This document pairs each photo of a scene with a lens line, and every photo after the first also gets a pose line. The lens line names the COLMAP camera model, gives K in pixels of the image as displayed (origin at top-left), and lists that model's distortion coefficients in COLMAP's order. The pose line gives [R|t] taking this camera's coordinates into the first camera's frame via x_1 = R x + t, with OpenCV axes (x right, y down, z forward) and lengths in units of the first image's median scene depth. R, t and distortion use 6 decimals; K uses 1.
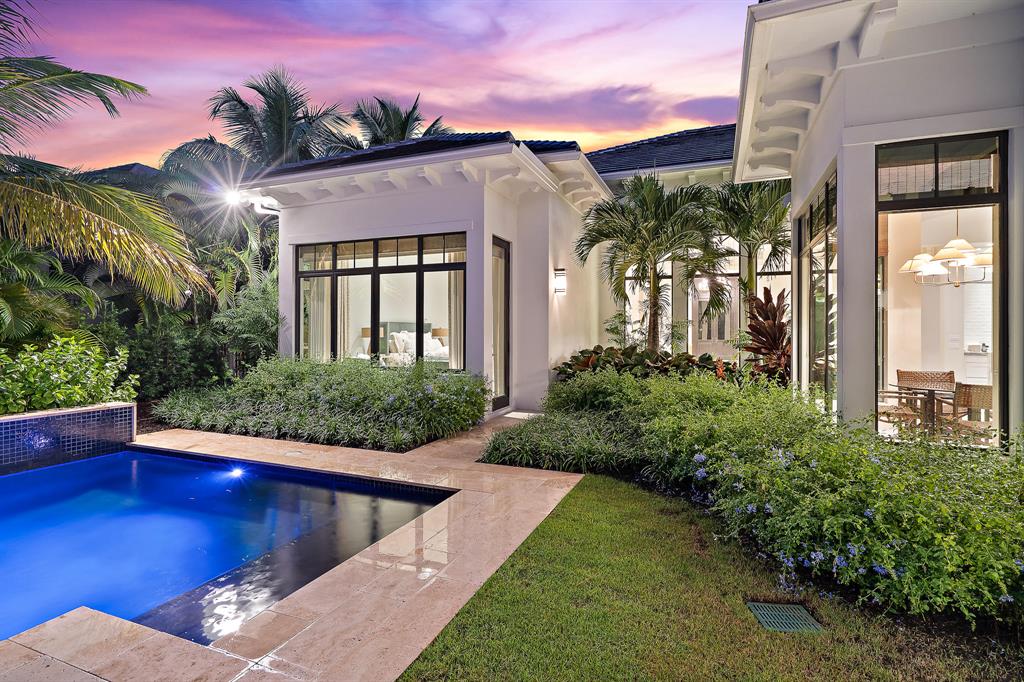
lens RADIAL K [[497.3, 0, 503.7], [0, 497.3, 333.2], [0, 0, 1]] dist [0.018649, -0.000297]
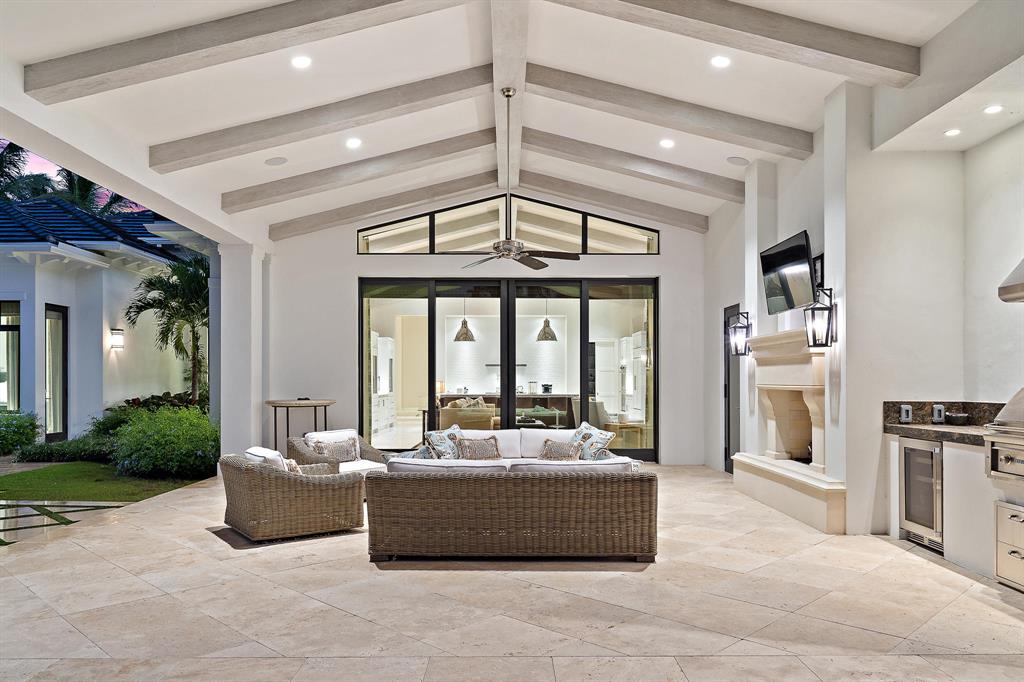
lens RADIAL K [[733.6, 0, 511.2], [0, 733.6, 379.7], [0, 0, 1]] dist [0.008055, -0.001172]
pose [[0.920205, -0.006211, 0.391387, 0.321428], [0.005988, 0.999980, 0.001789, -0.000341], [-0.391390, 0.000698, 0.920225, -1.143053]]
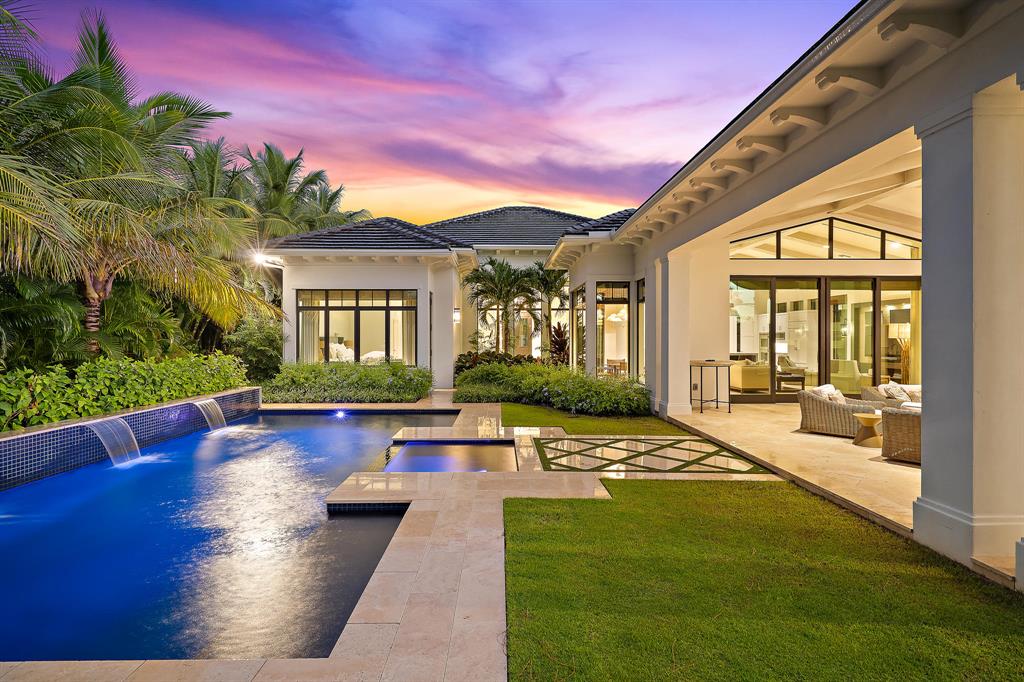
lens RADIAL K [[482.2, 0, 506.5], [0, 482.2, 340.8], [0, 0, 1]] dist [-0.001490, 0.000059]
pose [[0.916930, -0.007589, 0.398976, -0.457233], [0.004312, 0.999949, 0.009111, -0.028665], [-0.399024, -0.006634, 0.916916, -0.725608]]
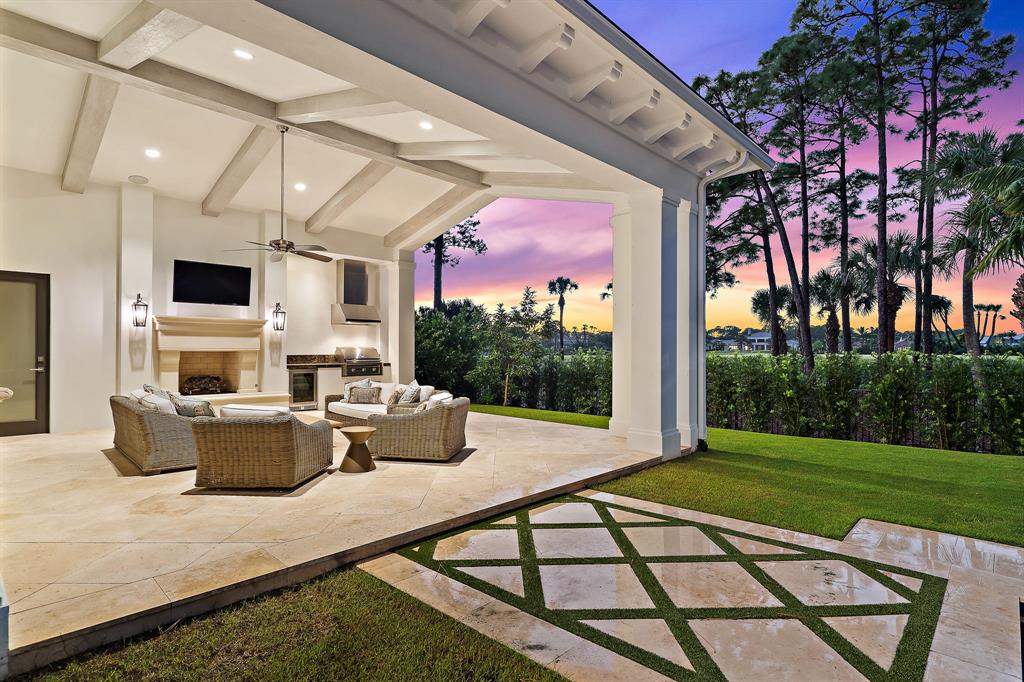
lens RADIAL K [[525.0, 0, 512.0], [0, 525.0, 341.0], [0, 0, 1]] dist [0.001269, 0.000654]
pose [[-0.931240, -0.003757, 0.364387, 0.011849], [-0.009275, 0.999867, -0.013394, 0.003625], [-0.364288, -0.015853, -0.931151, 0.332781]]
